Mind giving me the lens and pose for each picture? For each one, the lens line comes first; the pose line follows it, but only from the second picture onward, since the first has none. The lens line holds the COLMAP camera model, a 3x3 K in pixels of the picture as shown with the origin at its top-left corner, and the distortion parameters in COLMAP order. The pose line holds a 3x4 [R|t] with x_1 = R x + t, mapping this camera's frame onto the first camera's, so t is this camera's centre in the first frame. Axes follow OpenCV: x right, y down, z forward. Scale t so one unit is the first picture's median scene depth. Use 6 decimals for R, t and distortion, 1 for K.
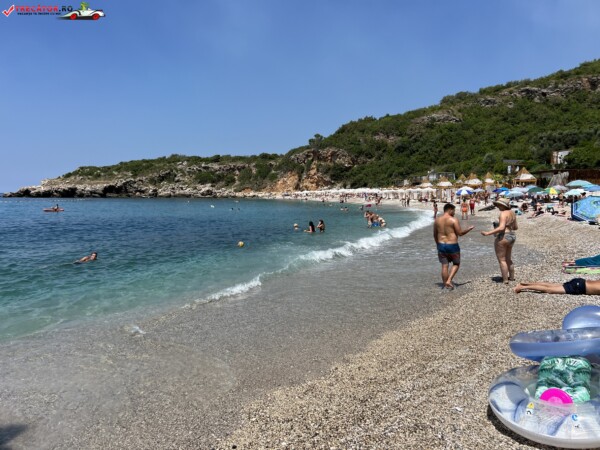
lens RADIAL K [[451.2, 0, 302.7], [0, 451.2, 228.7], [0, 0, 1]] dist [0.043821, -0.055784]
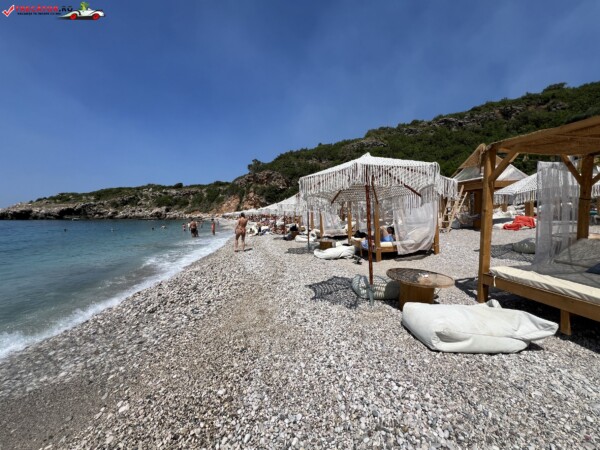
lens RADIAL K [[239.0, 0, 300.0], [0, 239.0, 227.4], [0, 0, 1]] dist [-0.007042, 0.001945]
pose [[0.995478, -0.006633, 0.094756, 0.081175], [0.009235, 0.999592, -0.027047, -0.031994], [-0.094538, 0.027800, 0.995133, 0.425032]]
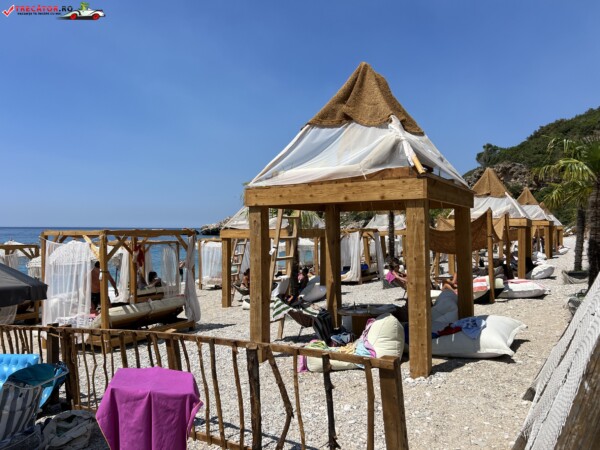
lens RADIAL K [[451.2, 0, 294.2], [0, 451.2, 227.3], [0, 0, 1]] dist [0.043821, -0.055784]
pose [[0.817655, 0.003024, -0.575700, 0.177797], [-0.049419, 0.996664, -0.064954, -0.031812], [0.573583, 0.081561, 0.815077, 0.304578]]
